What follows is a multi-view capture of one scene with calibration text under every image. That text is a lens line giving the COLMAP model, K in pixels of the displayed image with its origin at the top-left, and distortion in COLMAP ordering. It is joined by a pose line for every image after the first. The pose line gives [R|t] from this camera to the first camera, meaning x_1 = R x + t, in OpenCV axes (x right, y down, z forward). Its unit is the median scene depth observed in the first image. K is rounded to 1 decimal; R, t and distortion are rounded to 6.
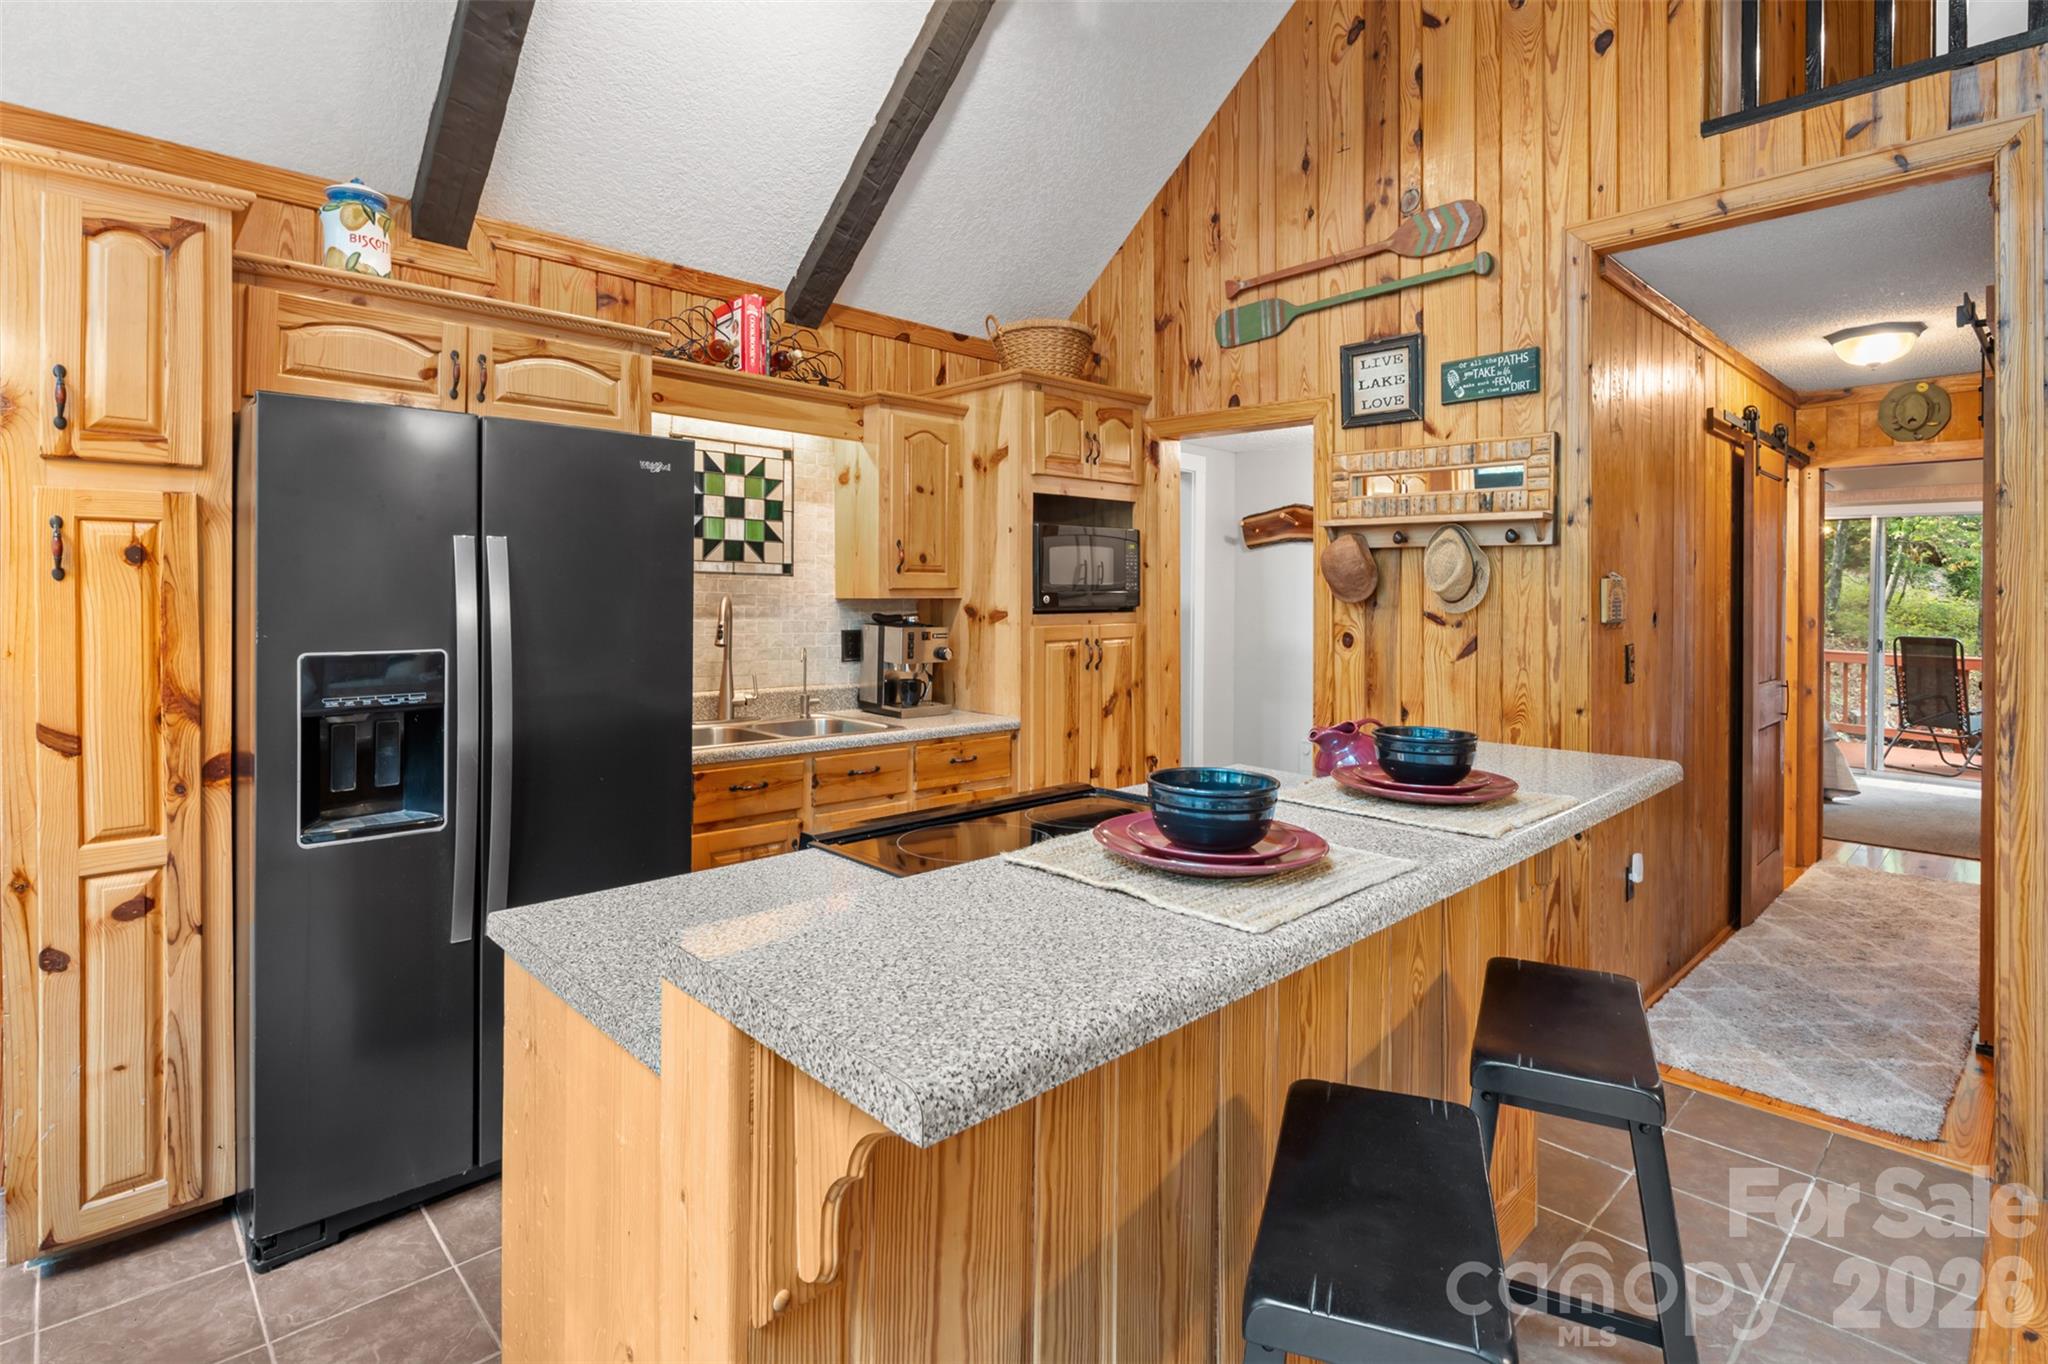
lens RADIAL K [[997.3, 0, 1019.8], [0, 997.3, 593.3], [0, 0, 1]] dist [0.006460, -0.006063]
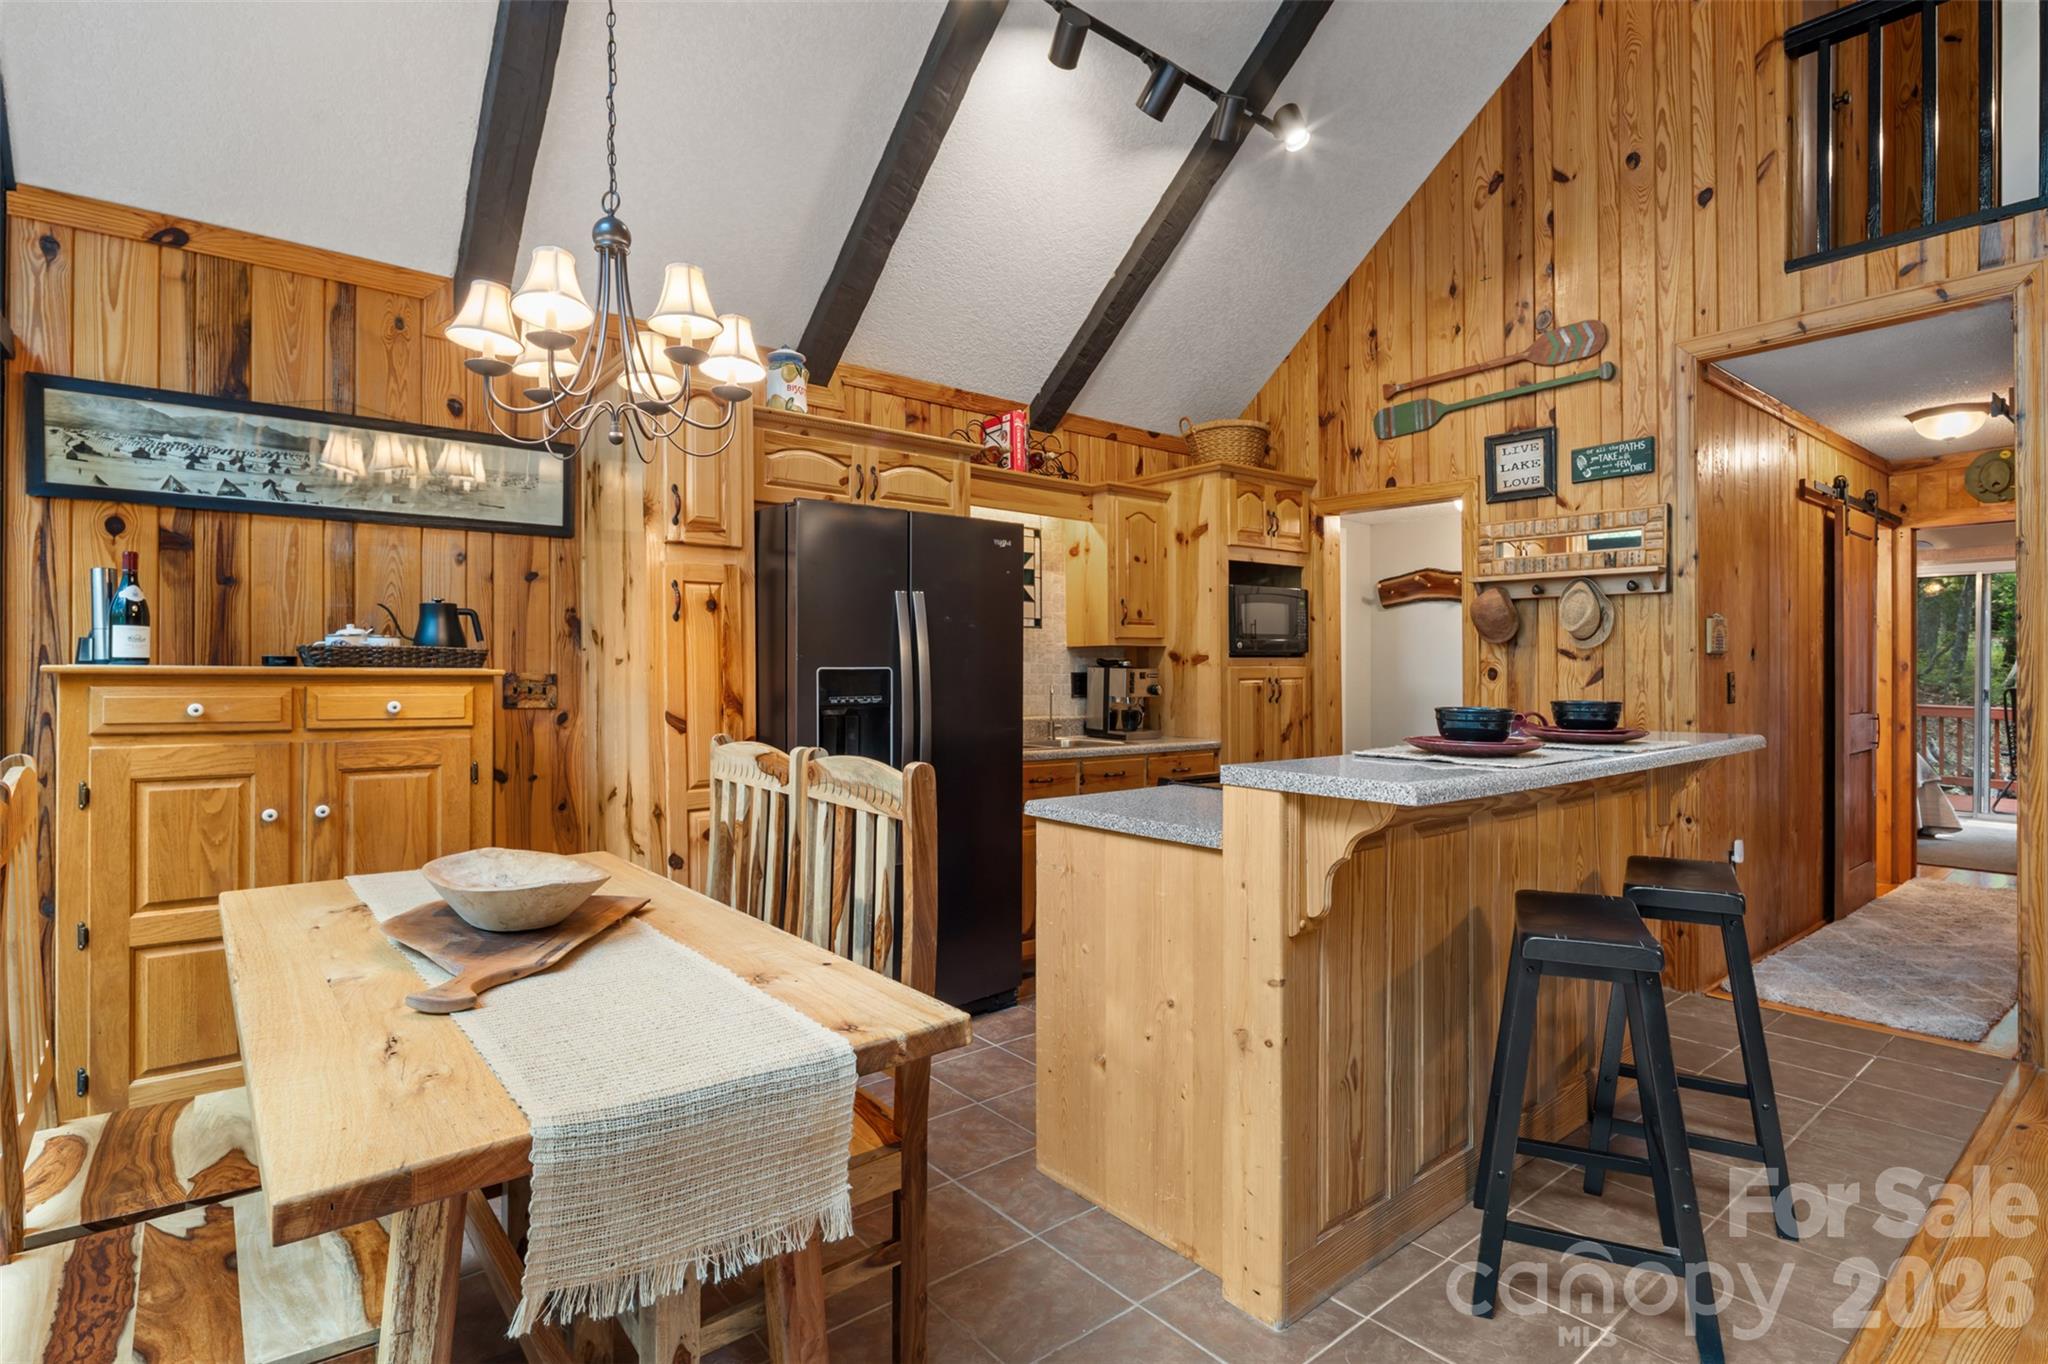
lens RADIAL K [[997.3, 0, 1015.5], [0, 997.3, 672.7], [0, 0, 1]] dist [0.006460, -0.006063]
pose [[0.996759, -0.008257, -0.080015, -0.169530], [0.008472, 0.999961, 0.002346, 0.038899], [0.079992, -0.003016, 0.996791, -0.296735]]
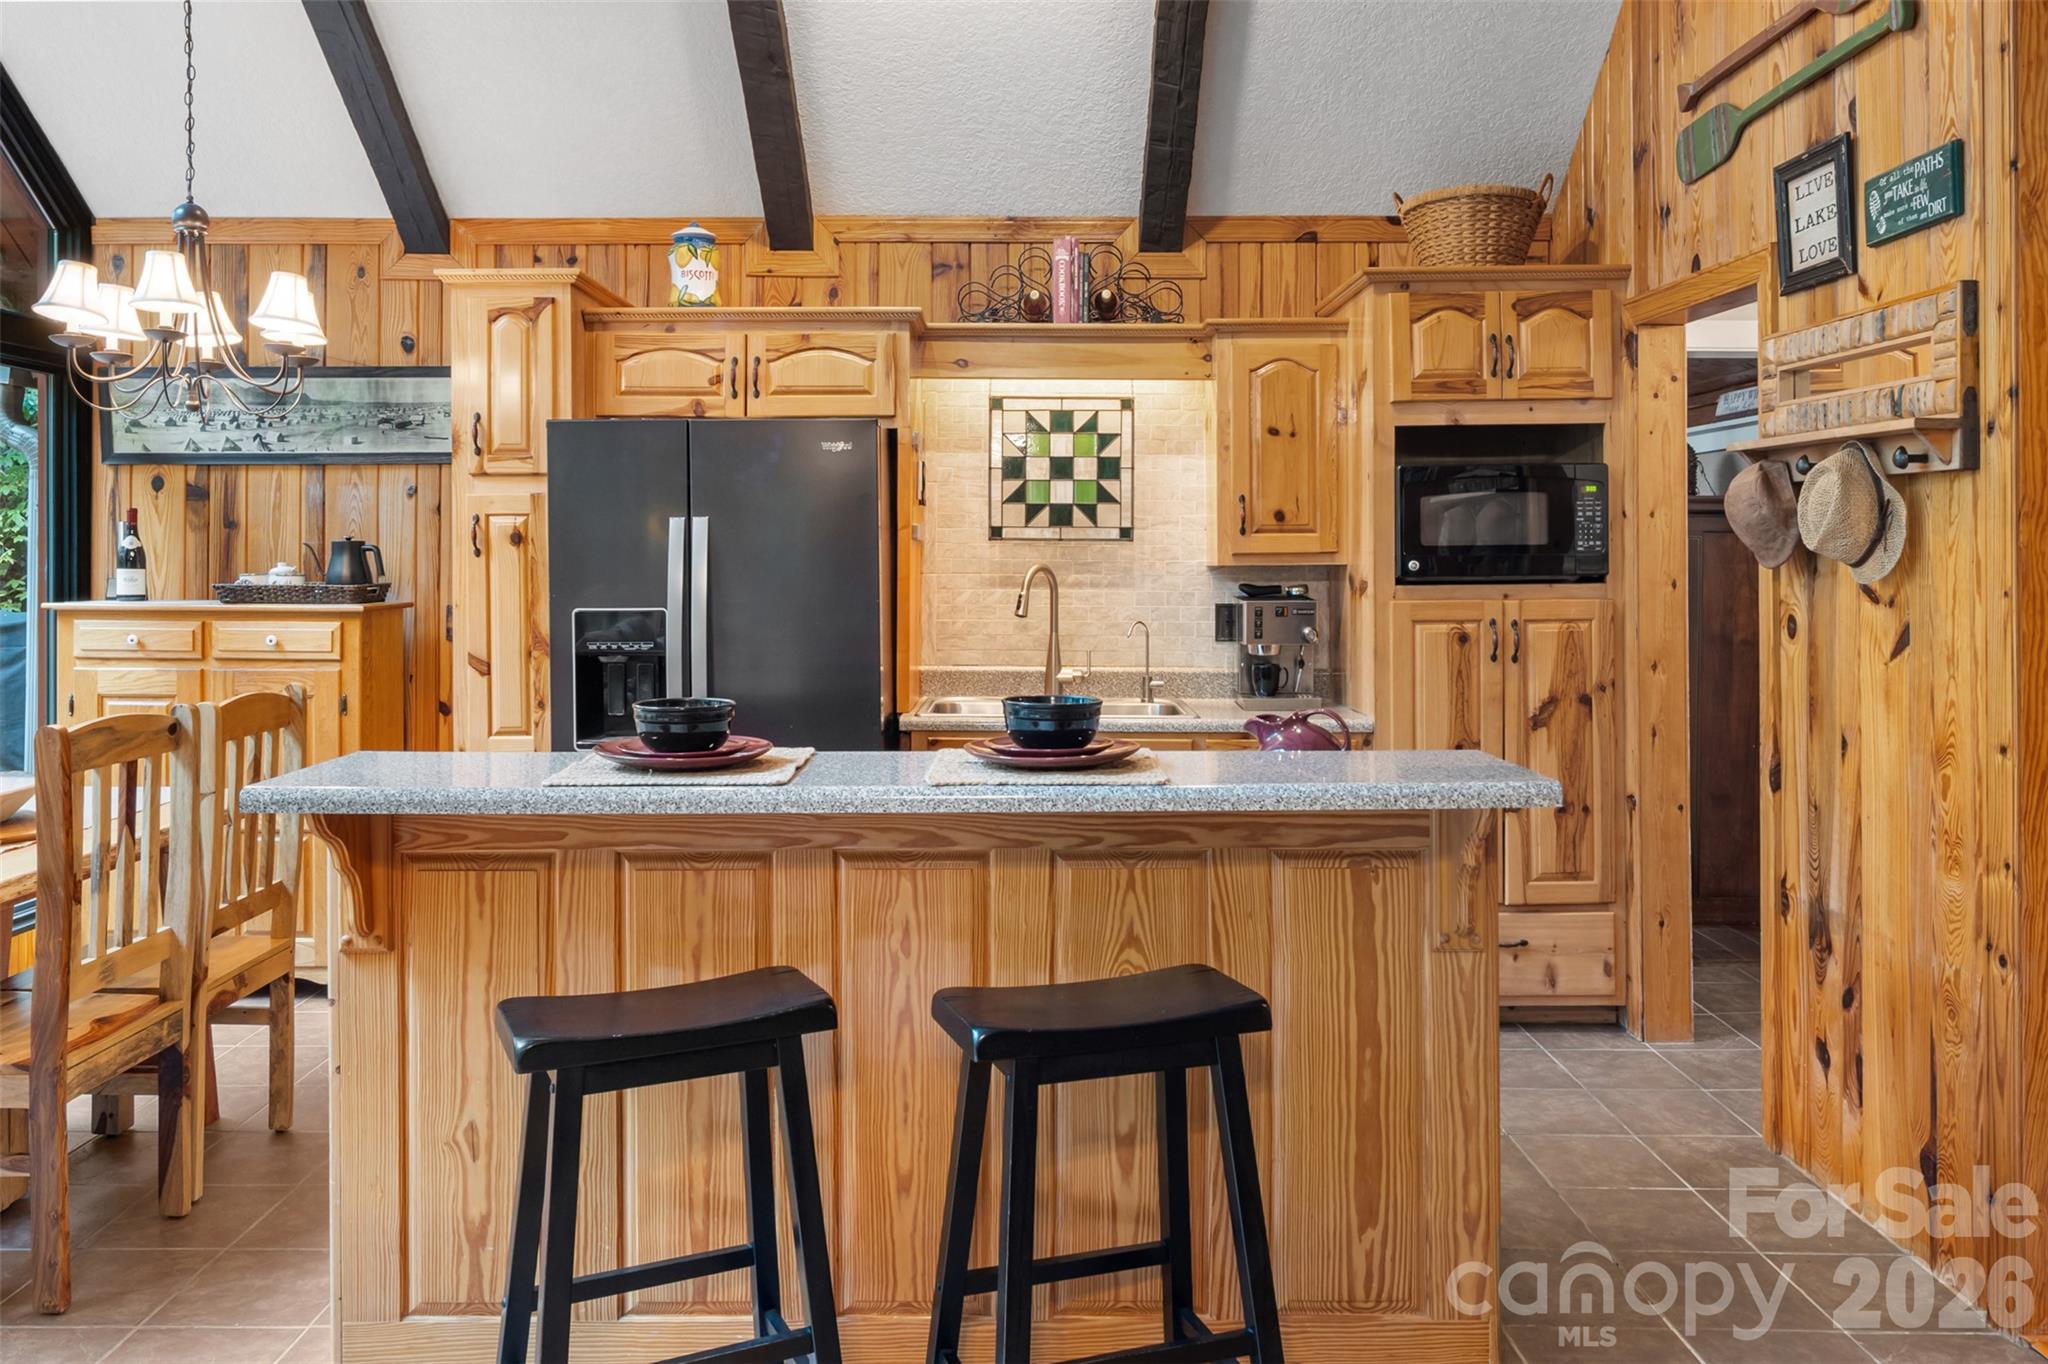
lens RADIAL K [[1514.4, 0, 1006.4], [0, 1514.4, 563.0], [0, 0, 1]] dist [0.002124, 0.001895]
pose [[0.720264, -0.007373, -0.693661, 0.662011], [0.008691, 0.999961, -0.001605, 0.003599], [0.693646, -0.004873, 0.720300, -0.046835]]
